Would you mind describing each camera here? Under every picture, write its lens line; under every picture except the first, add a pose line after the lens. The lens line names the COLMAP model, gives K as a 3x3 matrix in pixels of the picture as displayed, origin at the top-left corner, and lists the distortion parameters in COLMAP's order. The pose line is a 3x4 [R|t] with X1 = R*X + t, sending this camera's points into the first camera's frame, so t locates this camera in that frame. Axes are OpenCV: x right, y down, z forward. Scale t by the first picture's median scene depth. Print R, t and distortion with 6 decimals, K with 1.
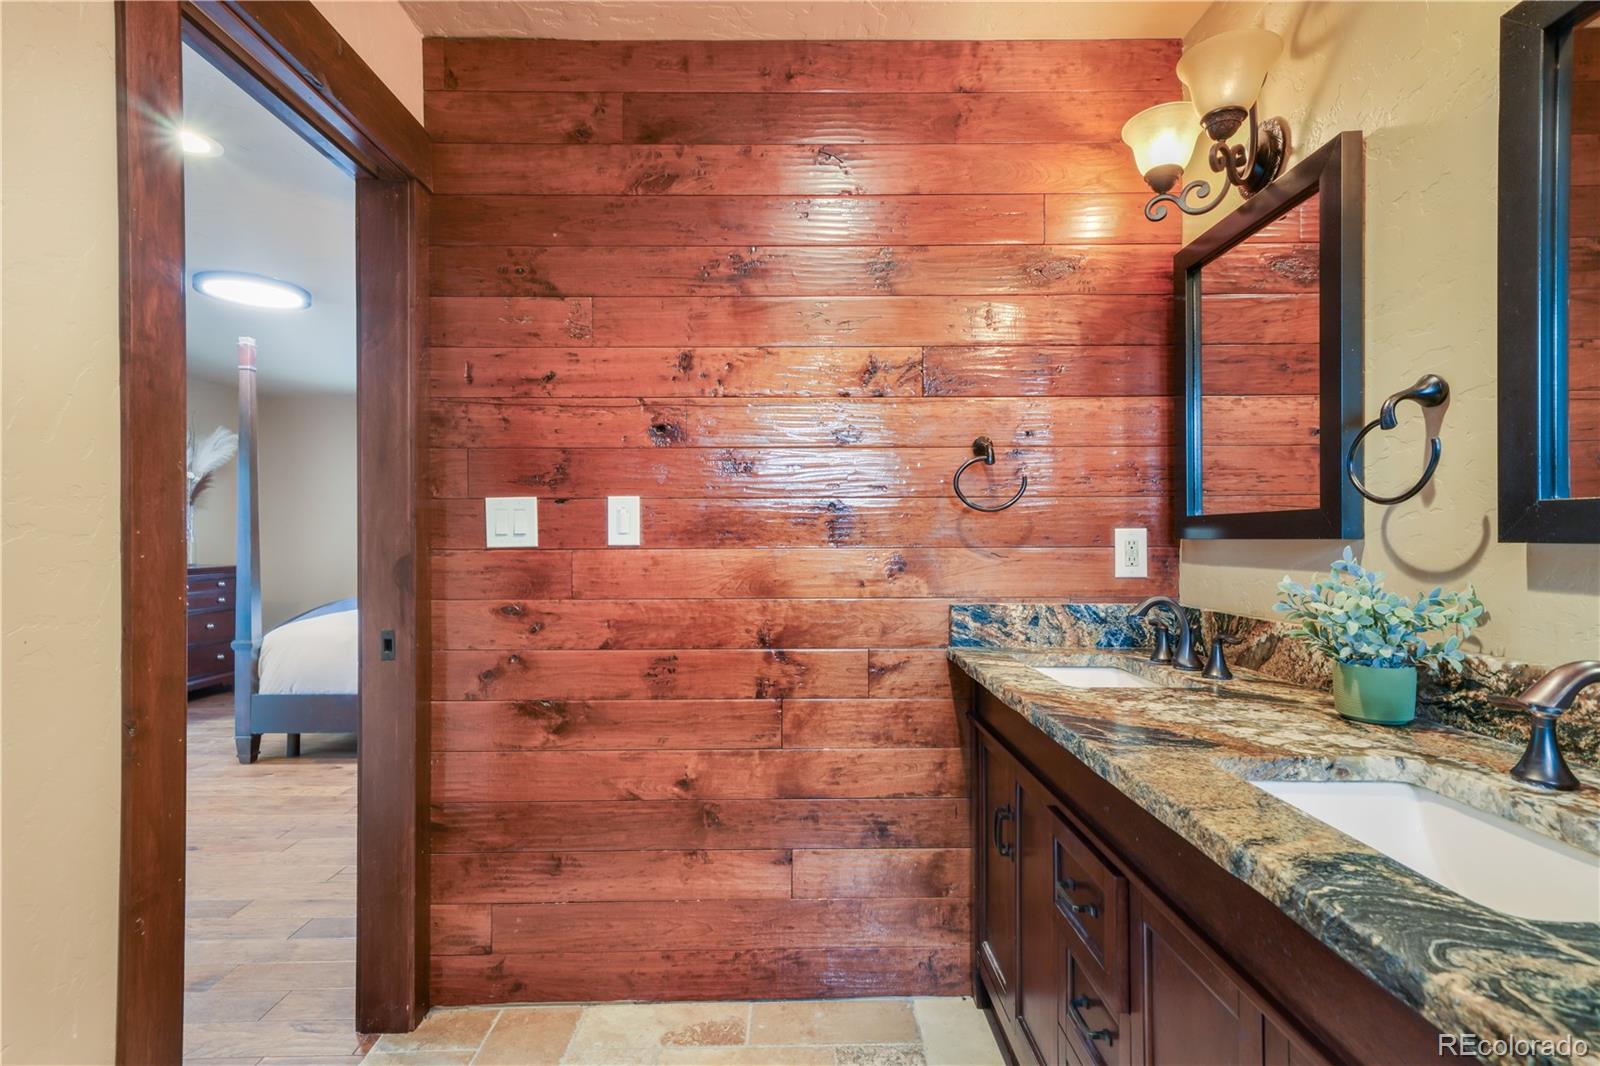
lens RADIAL K [[780.0, 0, 805.8], [0, 780.0, 533.3], [0, 0, 1]] dist [0.009186, 0.000299]
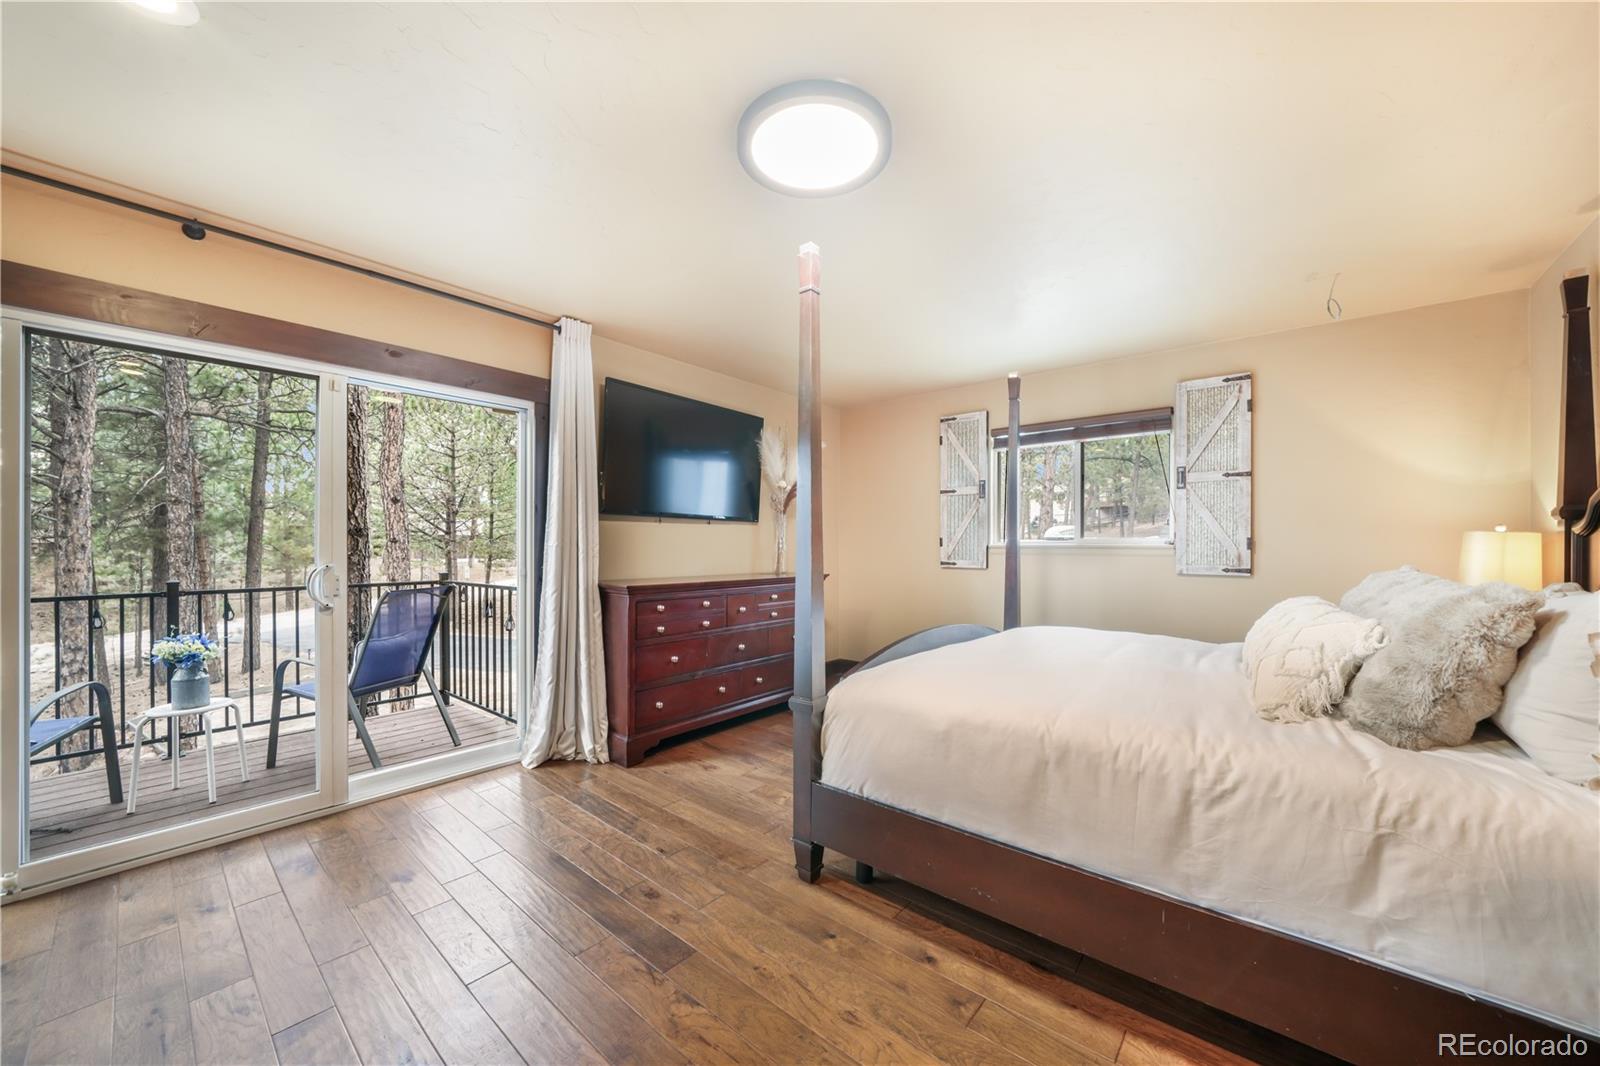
lens RADIAL K [[587.6, 0, 804.2], [0, 587.6, 545.1], [0, 0, 1]] dist [-0.012383, -0.000083]
pose [[0.769015, 0.000596, -0.639230, -0.395015], [-0.003625, 0.999988, -0.003428, 0.008804], [0.639220, 0.004953, 0.769008, 0.612118]]
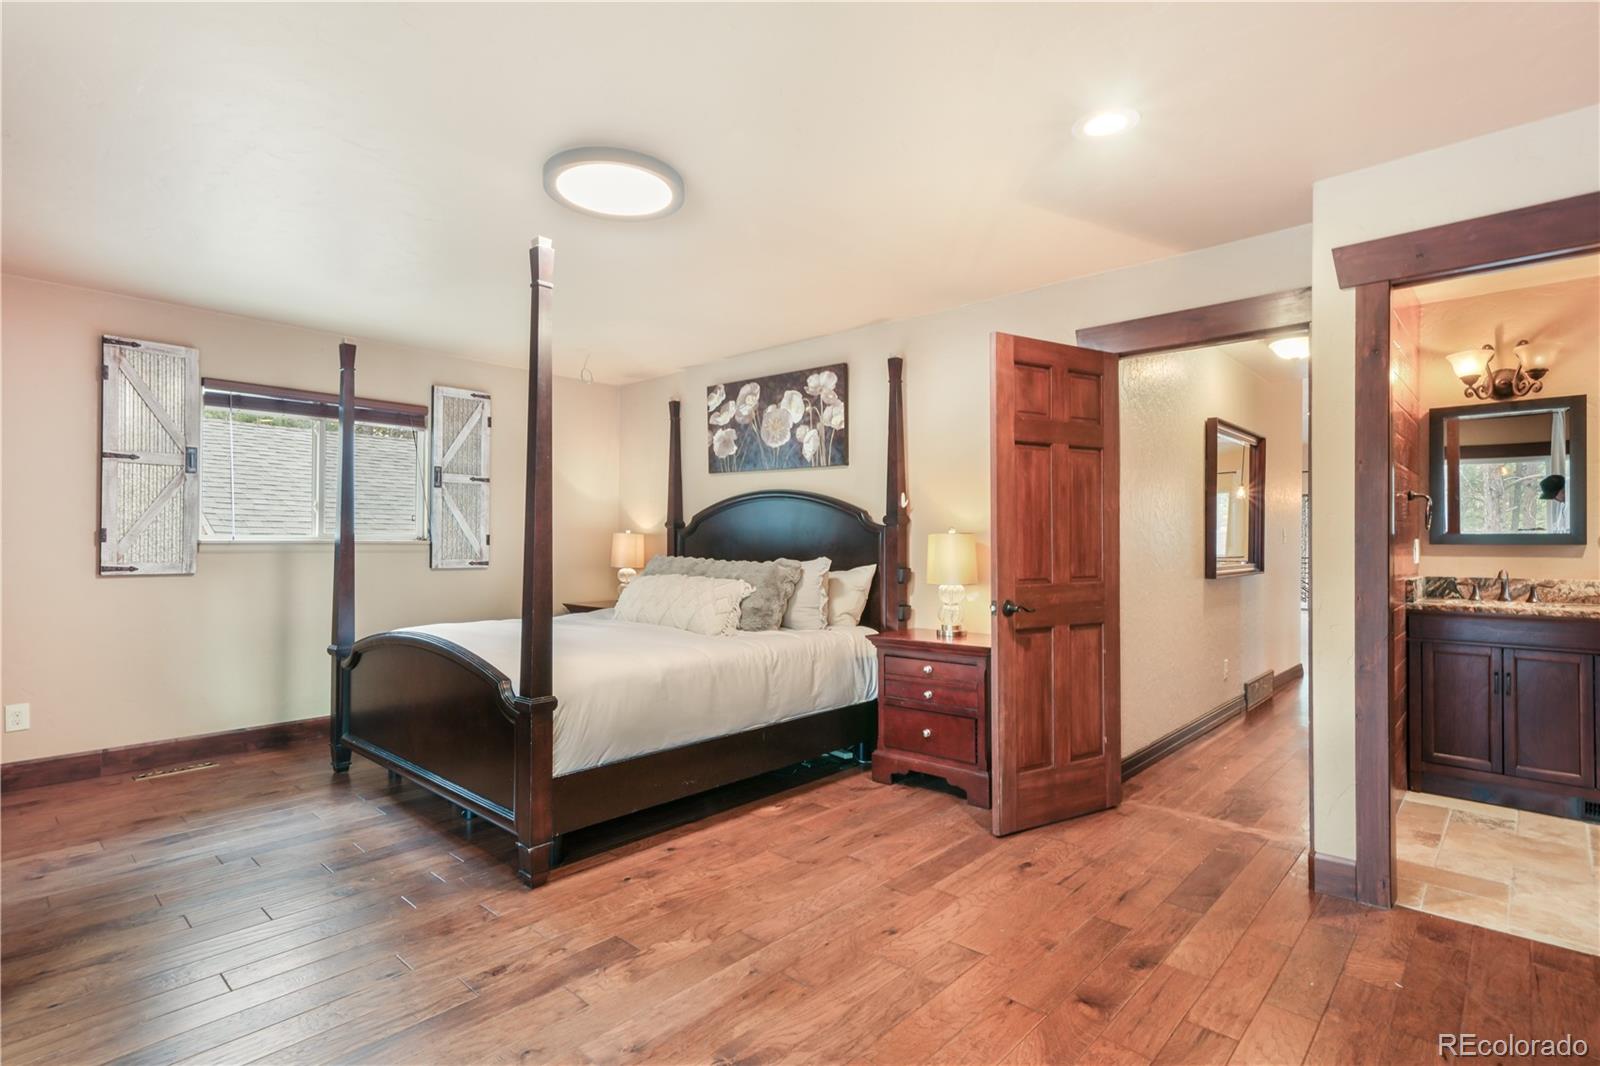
lens RADIAL K [[780.0, 0, 812.9], [0, 780.0, 534.1], [0, 0, 1]] dist [0.009186, 0.000299]
pose [[0.656246, 0.010977, 0.754467, -1.048851], [-0.001228, 0.999908, -0.013480, 0.008533], [-0.754546, 0.007920, 0.656199, 0.398615]]
